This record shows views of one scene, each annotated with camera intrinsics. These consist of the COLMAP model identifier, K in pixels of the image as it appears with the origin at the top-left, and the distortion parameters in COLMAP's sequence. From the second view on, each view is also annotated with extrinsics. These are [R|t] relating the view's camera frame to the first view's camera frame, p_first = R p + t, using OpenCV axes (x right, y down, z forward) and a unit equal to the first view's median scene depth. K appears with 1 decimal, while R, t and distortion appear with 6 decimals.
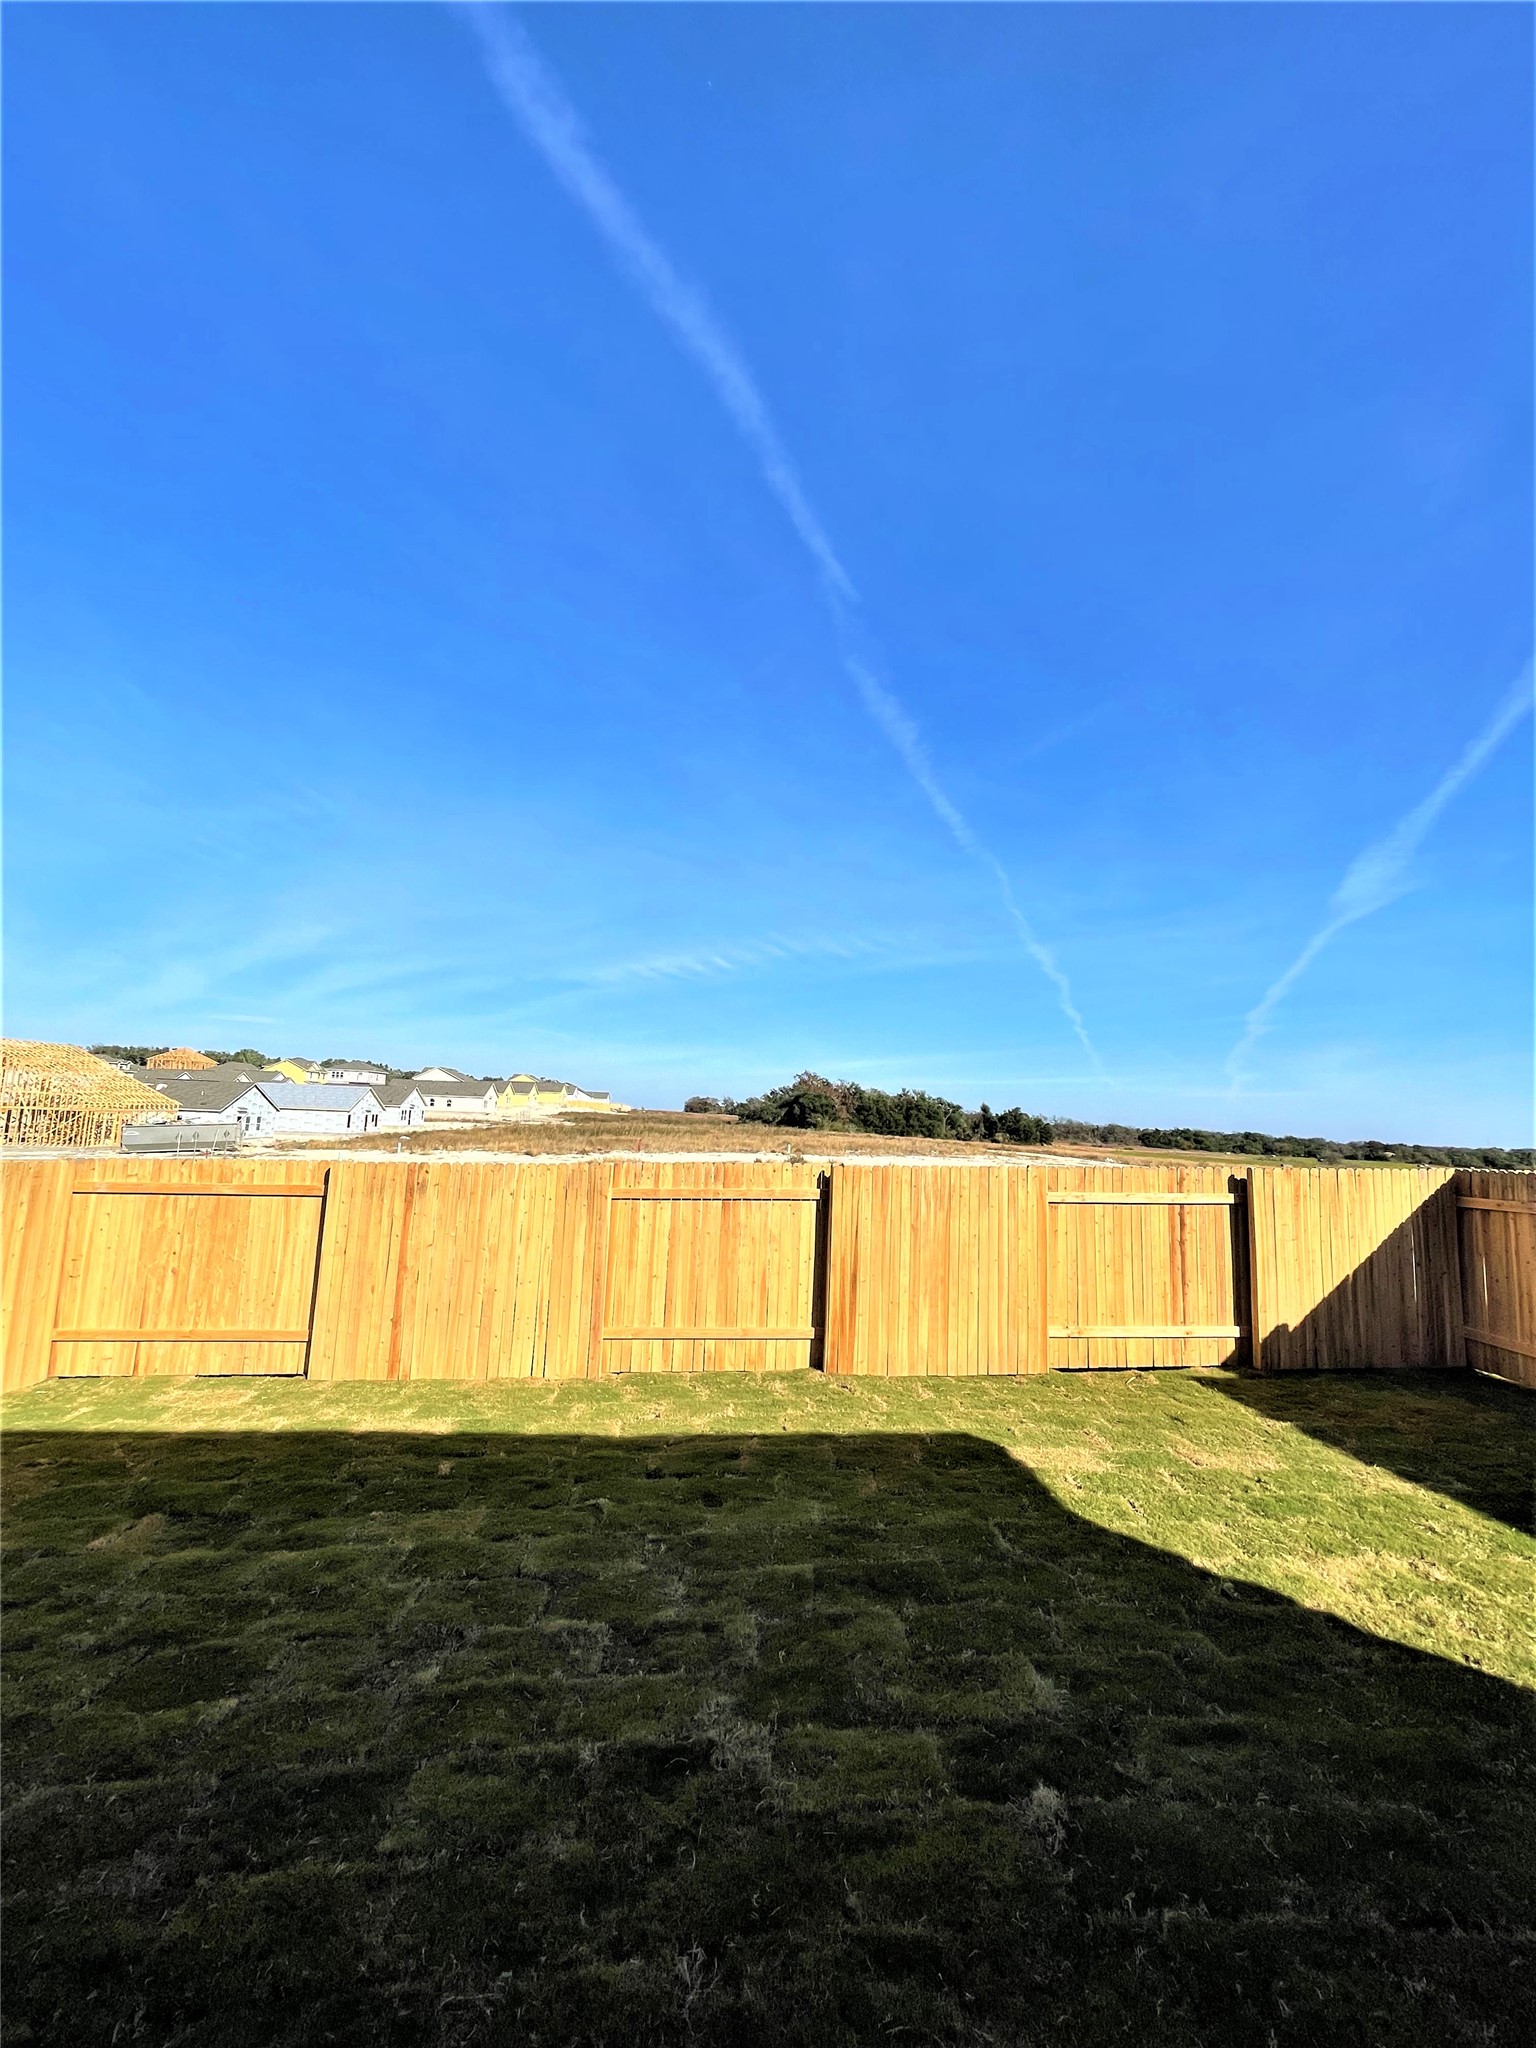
lens RADIAL K [[820.1, 0, 750.2], [0, 820.1, 1018.8], [0, 0, 1]] dist [-0.001622, -0.000919]
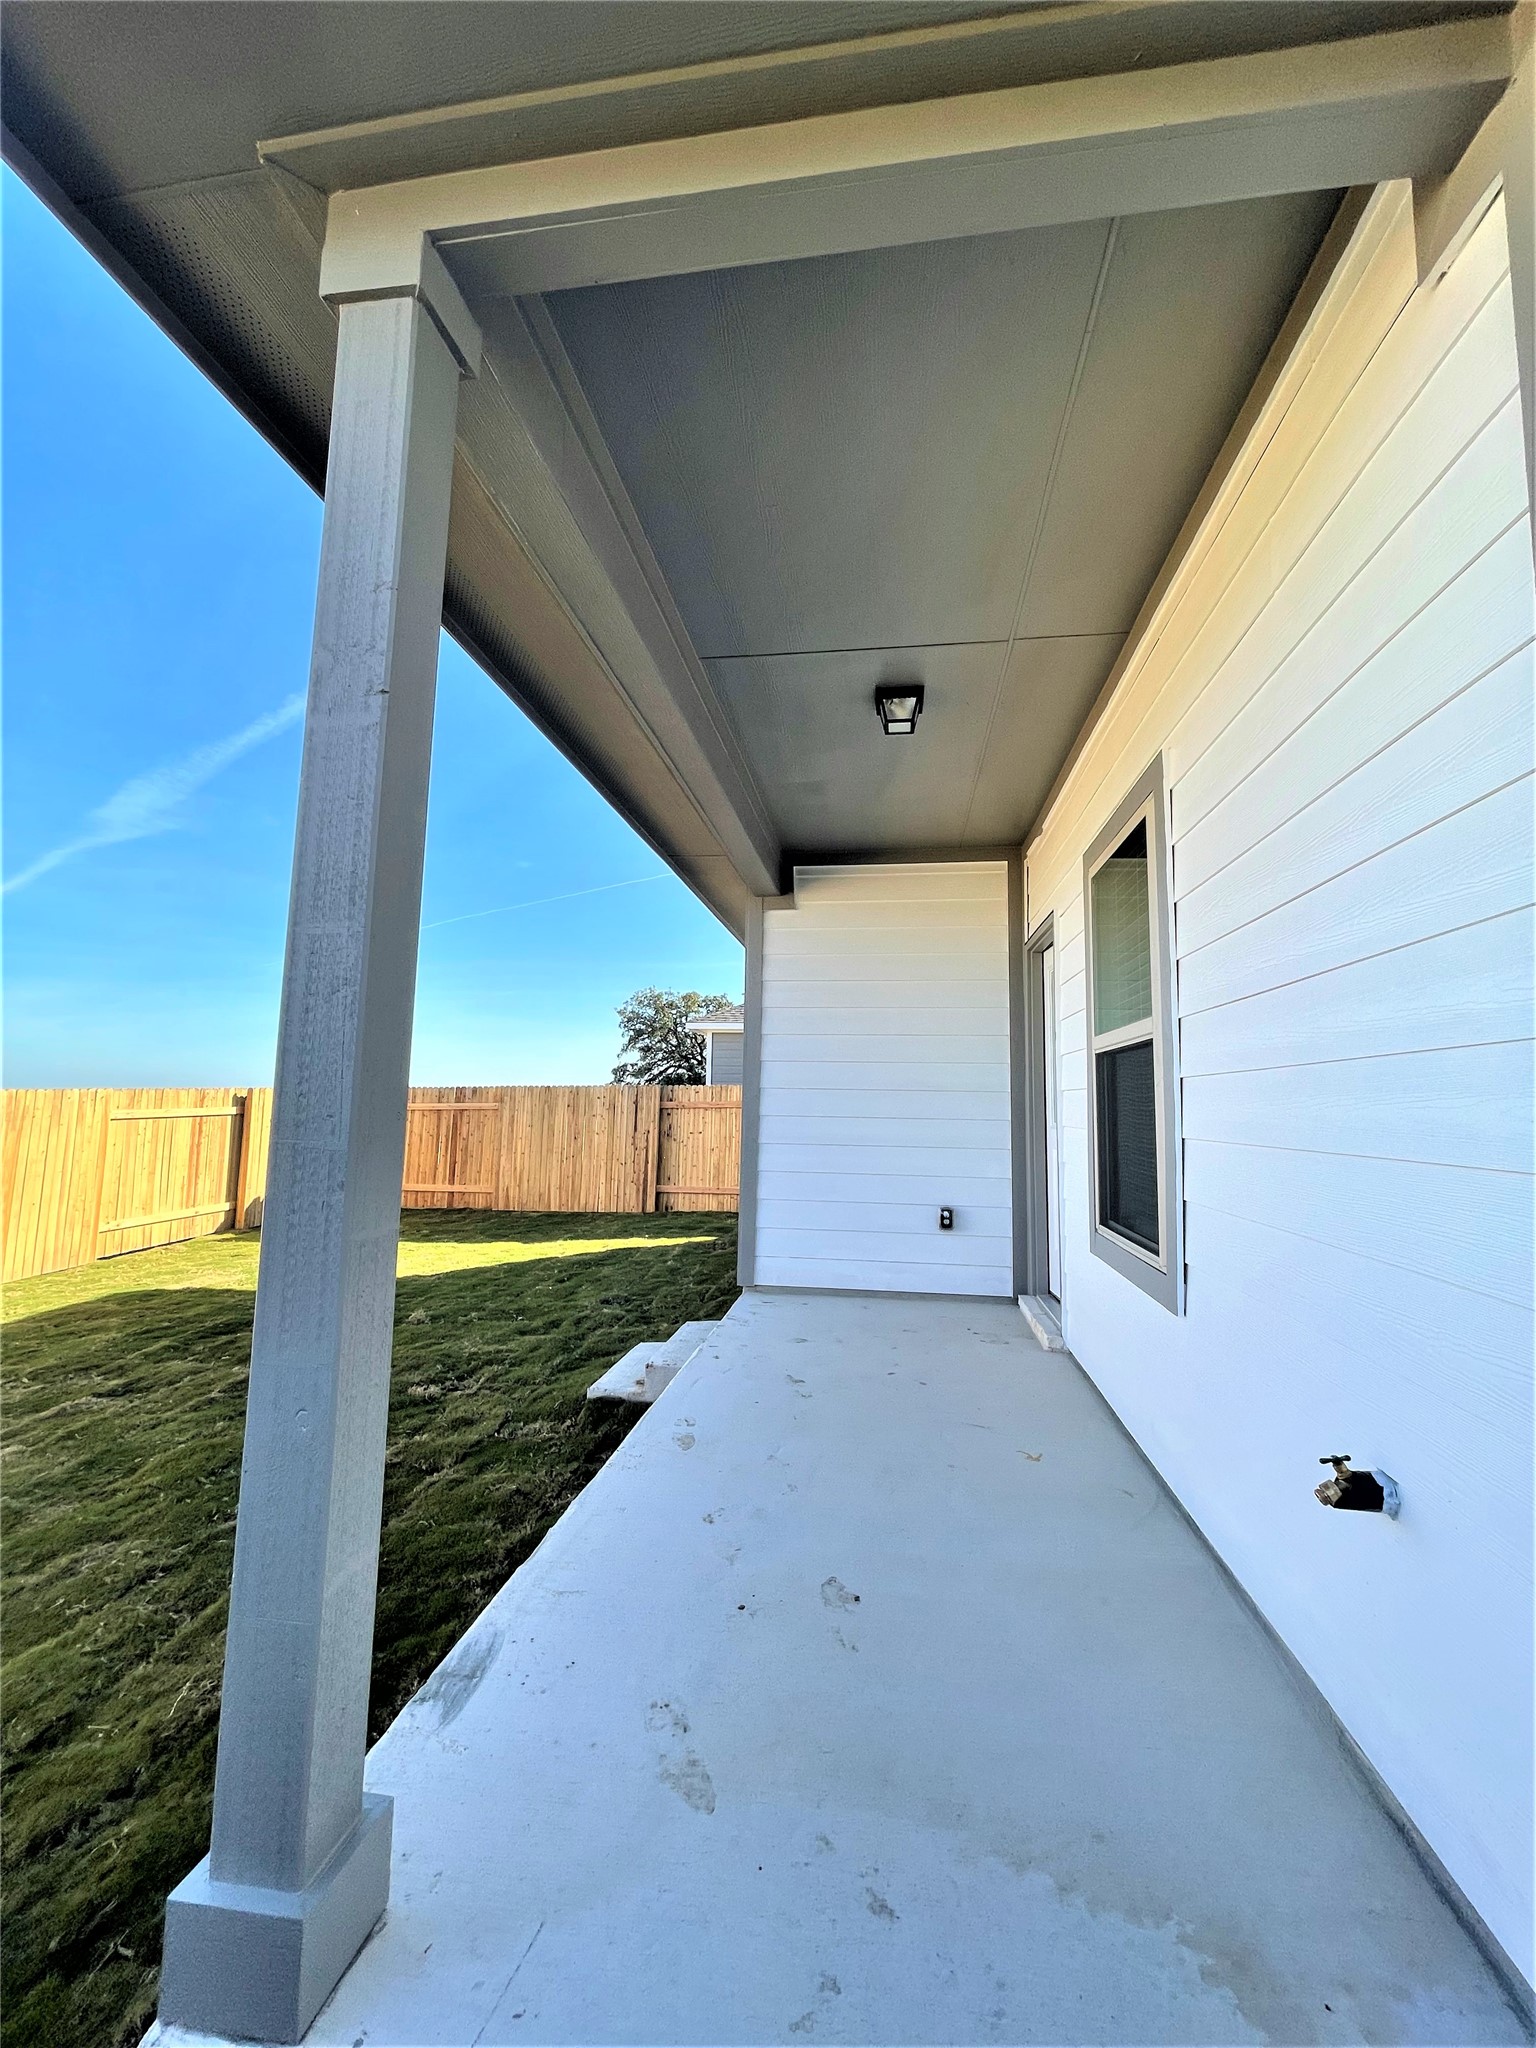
lens RADIAL K [[820.1, 0, 773.6], [0, 820.1, 1007.6], [0, 0, 1]] dist [-0.001622, -0.000919]
pose [[0.232654, 0.075005, 0.969663, -0.571985], [-0.142153, 0.988937, -0.042389, -0.020104], [-0.962115, -0.127978, 0.240742, -0.177344]]
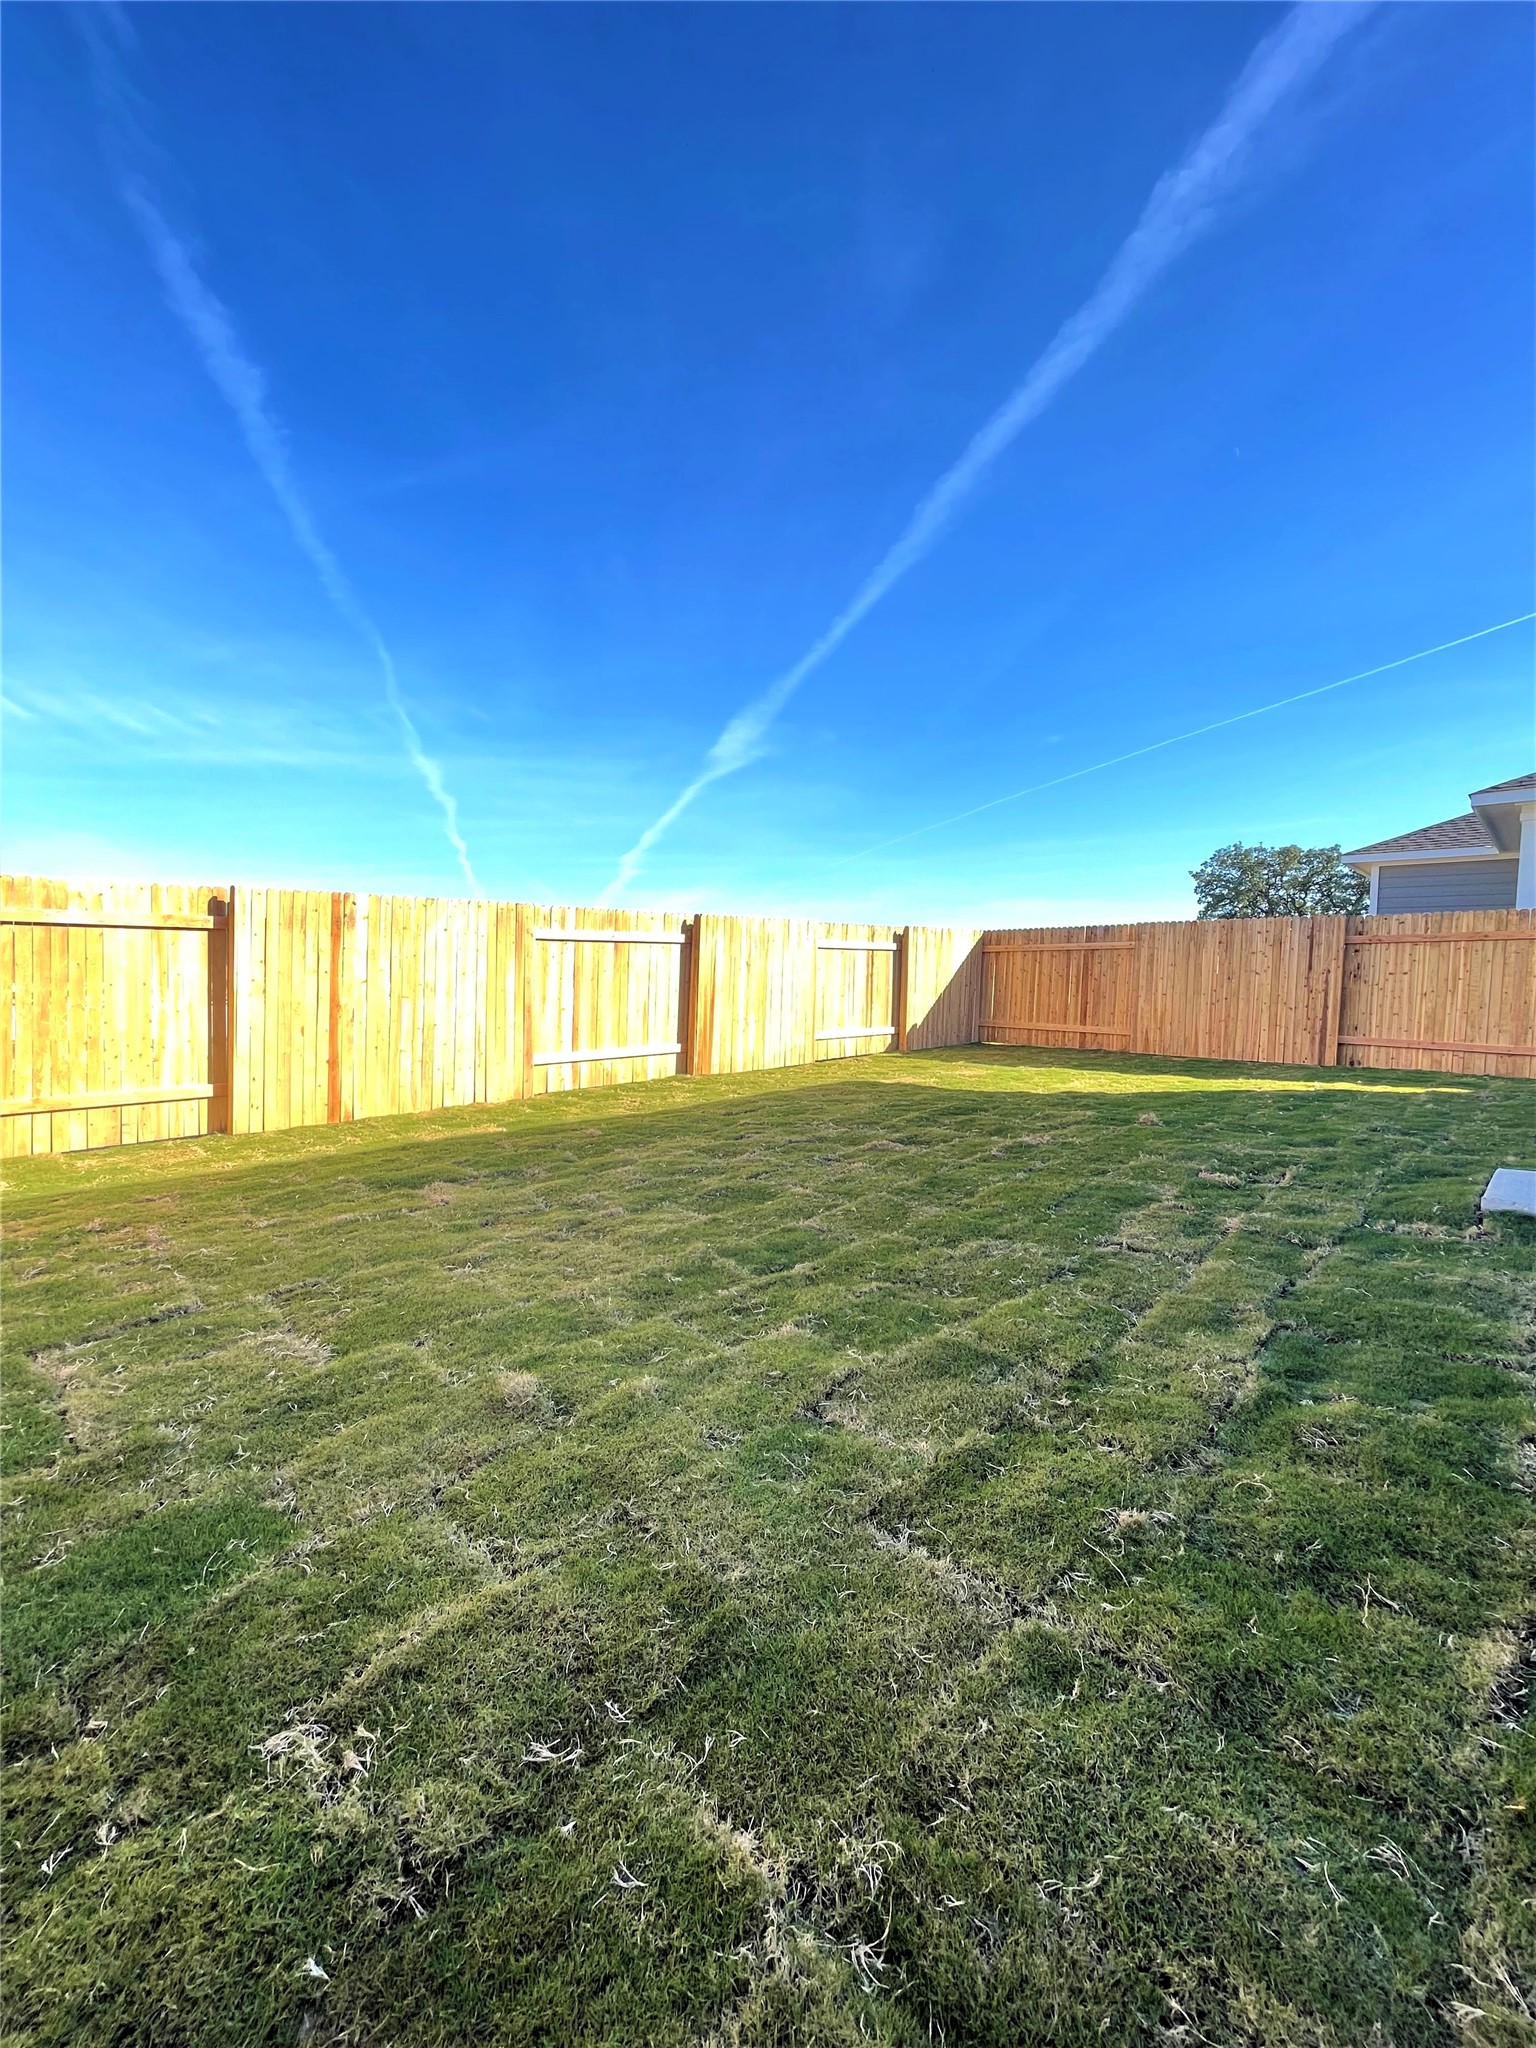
lens RADIAL K [[820.1, 0, 779.6], [0, 820.1, 1015.2], [0, 0, 1]] dist [-0.001622, -0.000919]
pose [[0.755705, -0.050555, 0.652958, -0.608416], [-0.089769, 0.979609, 0.179741, 0.096310], [-0.648730, -0.194447, 0.735758, -0.003824]]
